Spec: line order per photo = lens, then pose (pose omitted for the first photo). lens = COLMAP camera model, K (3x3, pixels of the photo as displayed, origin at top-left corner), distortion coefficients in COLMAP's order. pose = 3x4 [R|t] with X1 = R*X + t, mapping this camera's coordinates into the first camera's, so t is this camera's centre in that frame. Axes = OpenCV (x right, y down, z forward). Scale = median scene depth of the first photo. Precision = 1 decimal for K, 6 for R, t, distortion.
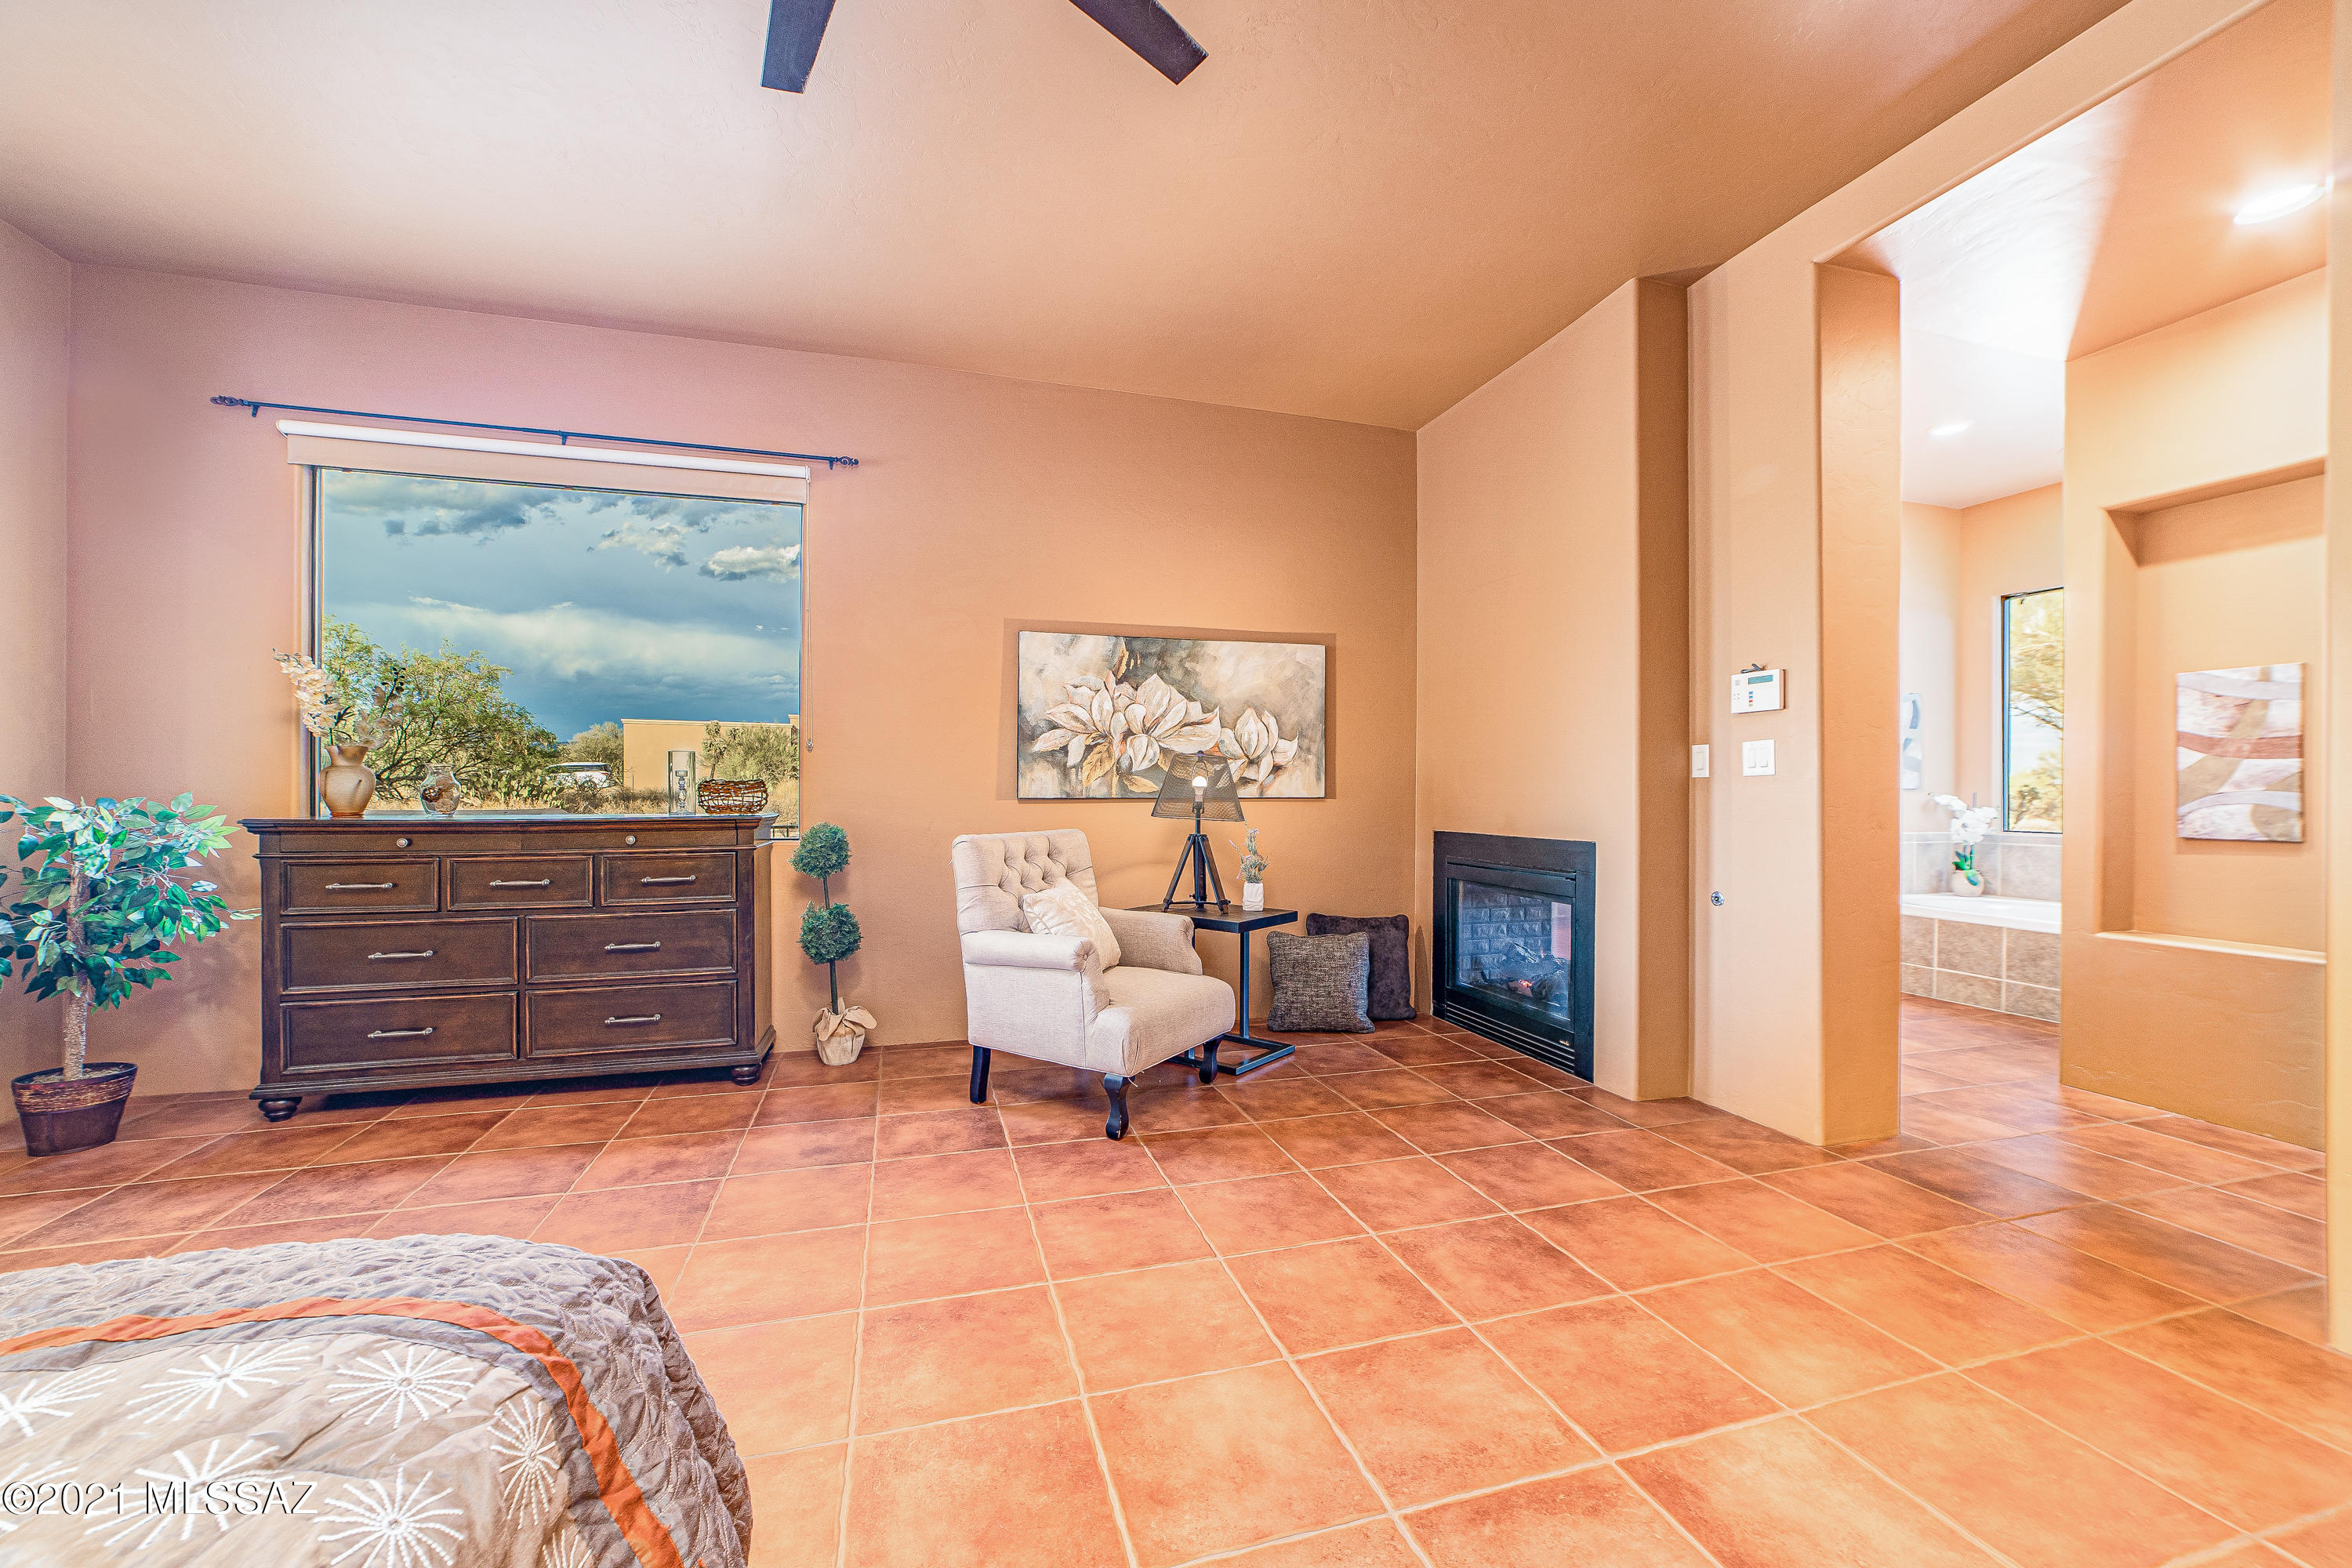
lens RADIAL K [[907.7, 0, 1189.0], [0, 907.7, 794.6], [0, 0, 1]] dist [-0.012351, 0.004247]
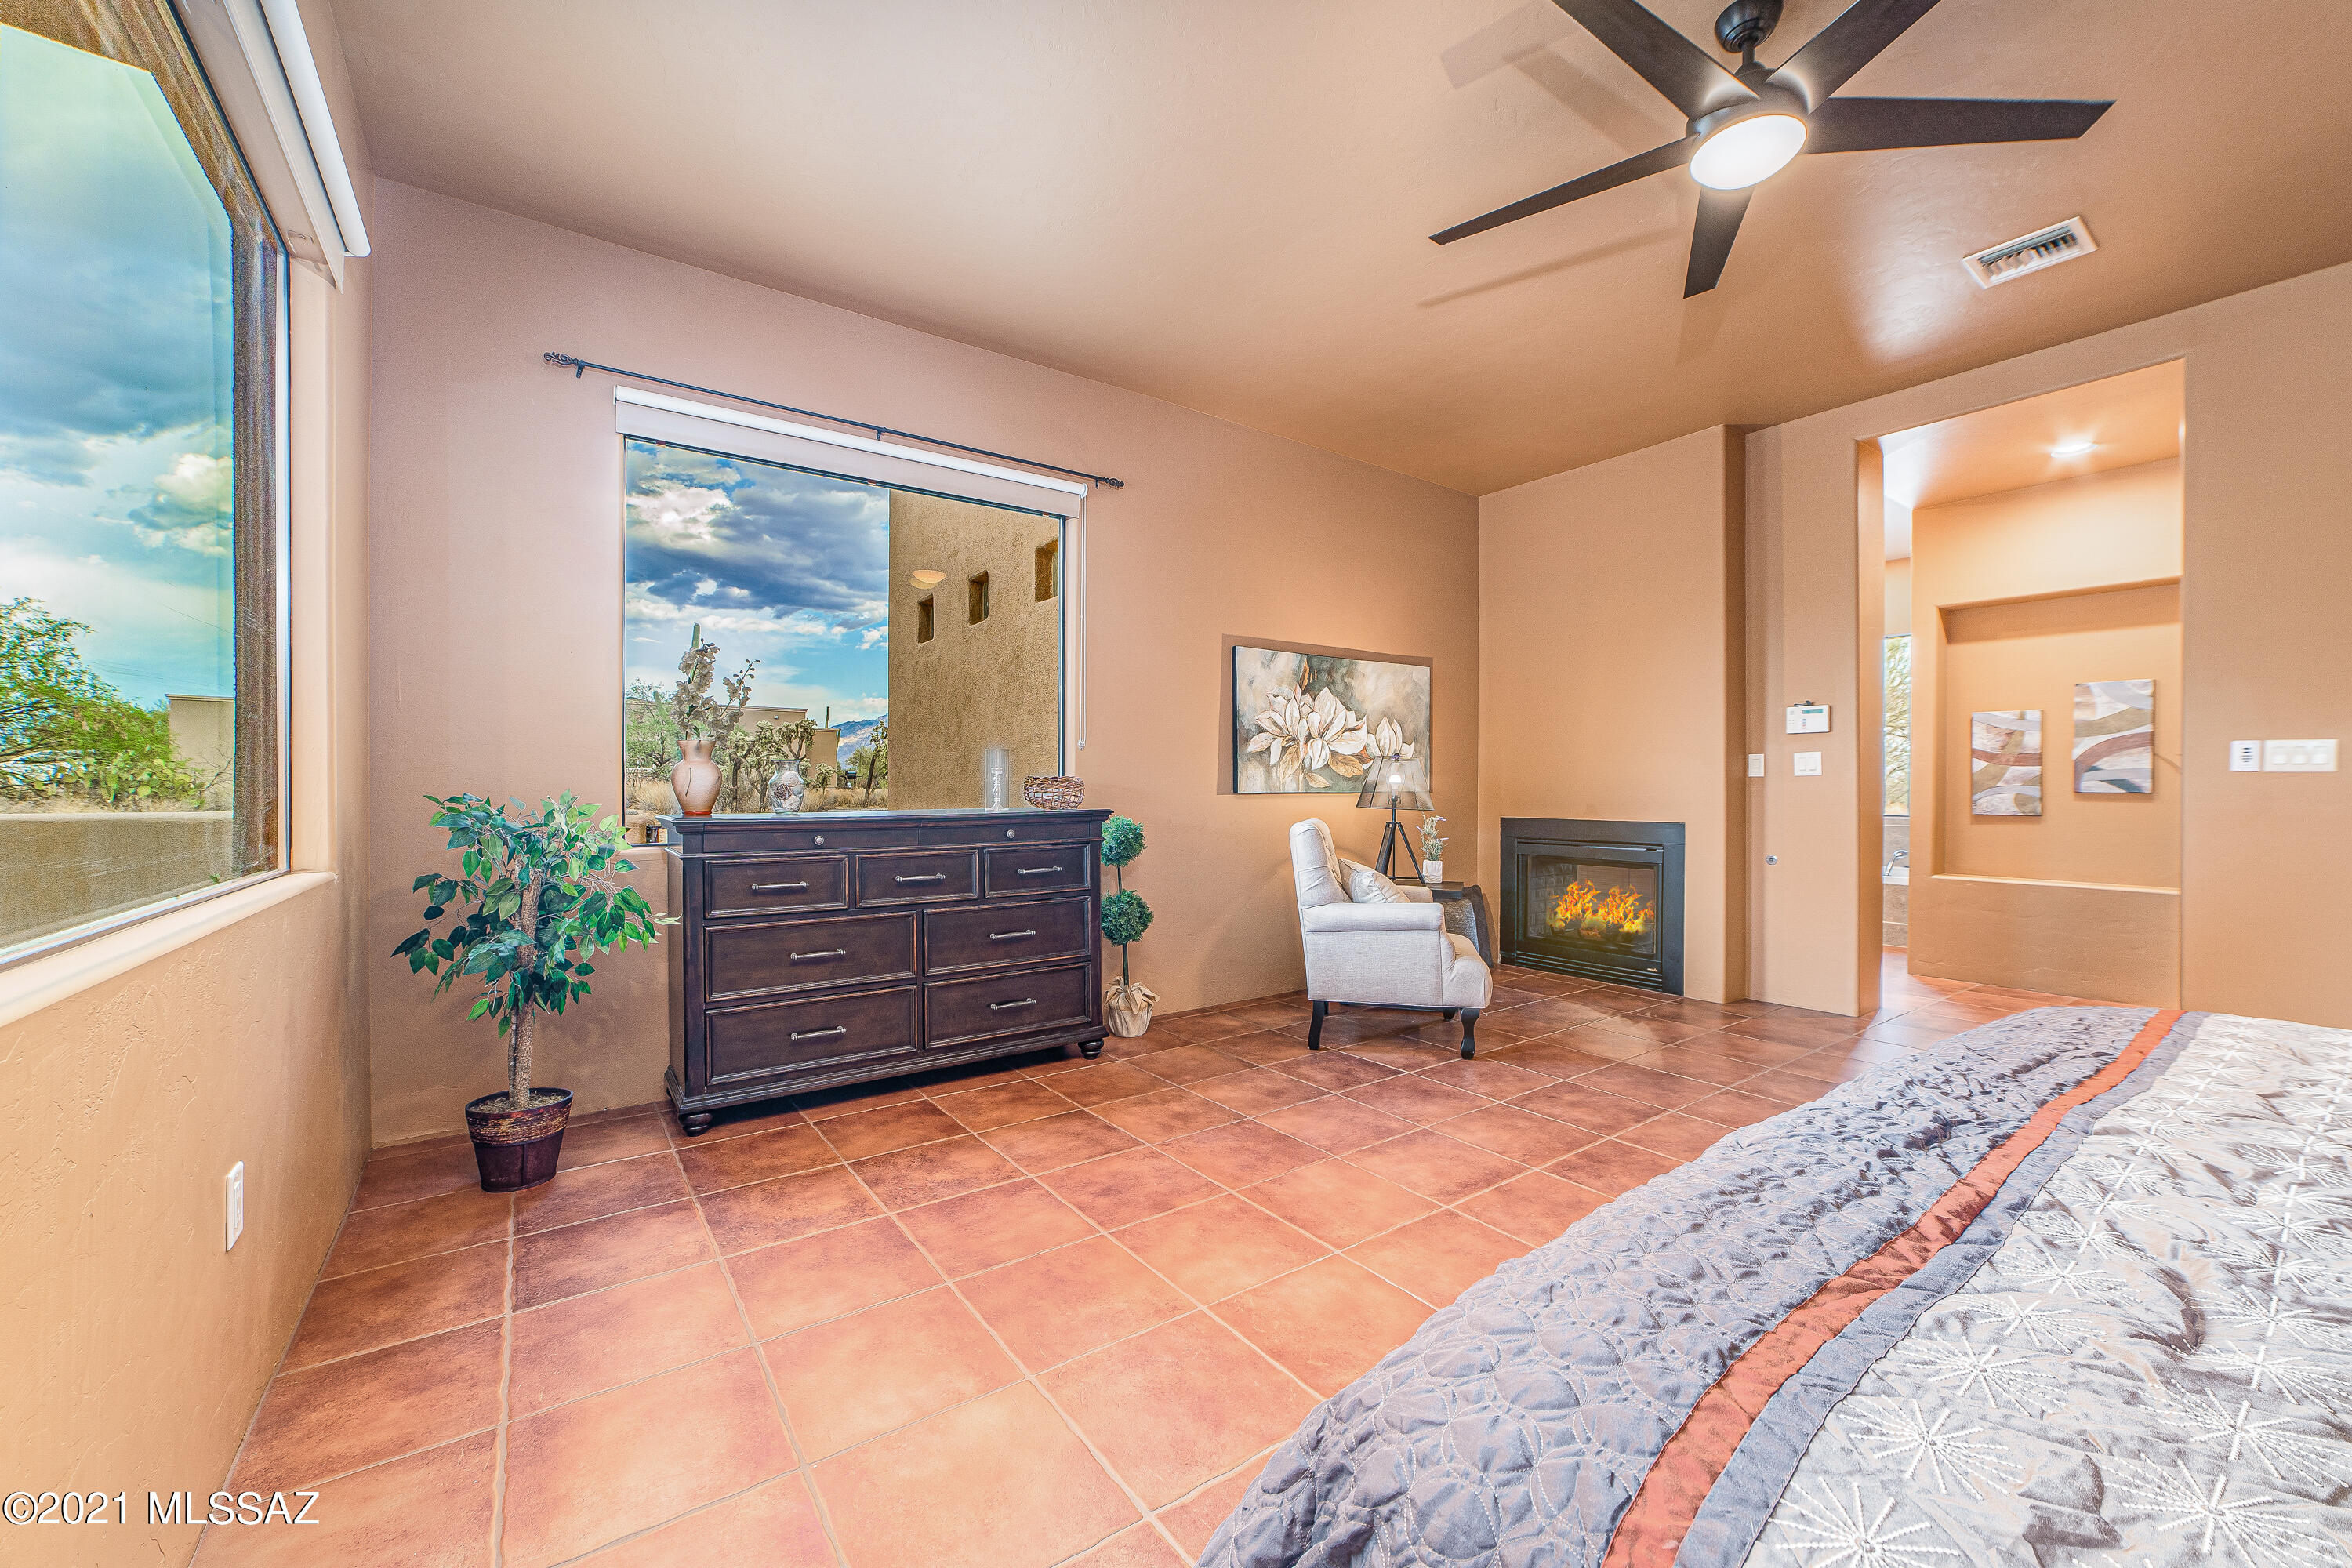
lens RADIAL K [[907.7, 0, 1189.8], [0, 907.7, 794.9], [0, 0, 1]] dist [-0.012351, 0.004247]
pose [[0.944271, -0.005101, 0.329129, -0.775102], [0.002866, 0.999969, 0.007277, -0.002825], [-0.329156, -0.005928, 0.944257, -0.066804]]
